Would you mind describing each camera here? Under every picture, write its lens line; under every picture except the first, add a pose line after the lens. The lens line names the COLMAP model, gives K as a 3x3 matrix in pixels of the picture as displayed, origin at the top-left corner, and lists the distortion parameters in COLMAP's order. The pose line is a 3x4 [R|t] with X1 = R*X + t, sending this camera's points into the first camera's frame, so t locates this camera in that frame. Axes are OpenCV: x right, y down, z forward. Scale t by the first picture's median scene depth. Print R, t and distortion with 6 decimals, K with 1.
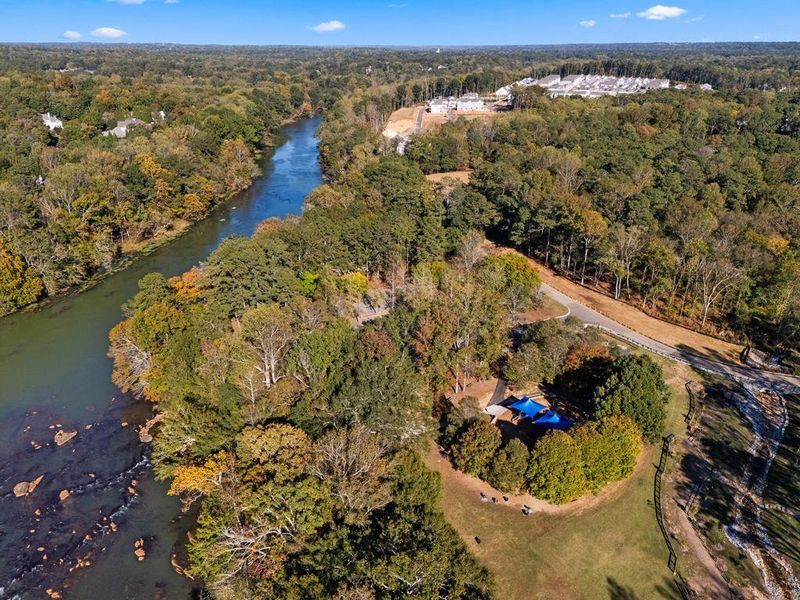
lens RADIAL K [[608.4, 0, 400.0], [0, 608.4, 300.0], [0, 0, 1]] dist [0.079246, -0.092502]
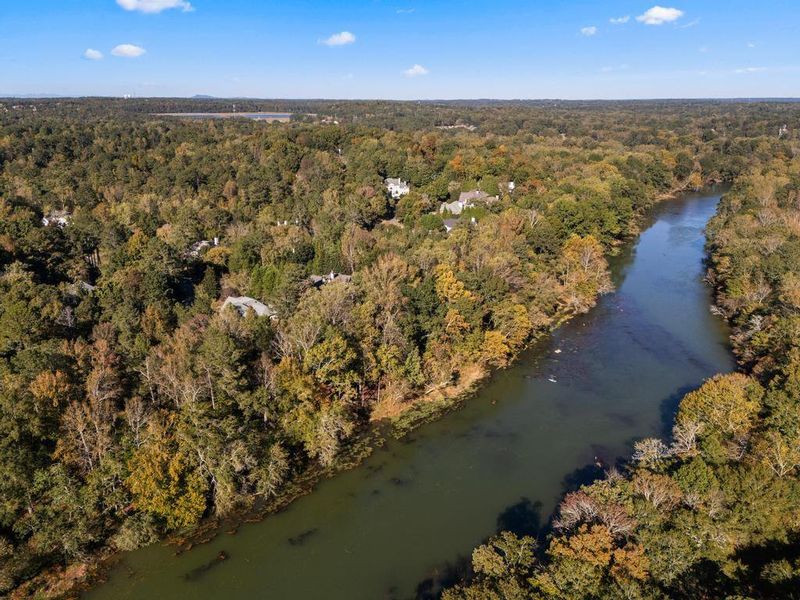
lens RADIAL K [[608.4, 0, 400.0], [0, 608.4, 300.0], [0, 0, 1]] dist [0.079246, -0.092502]
pose [[0.841573, 0.165510, -0.514162, -0.042586], [-0.205212, 0.978494, -0.020909, -0.078884], [0.499644, 0.123109, 0.857438, 0.173361]]
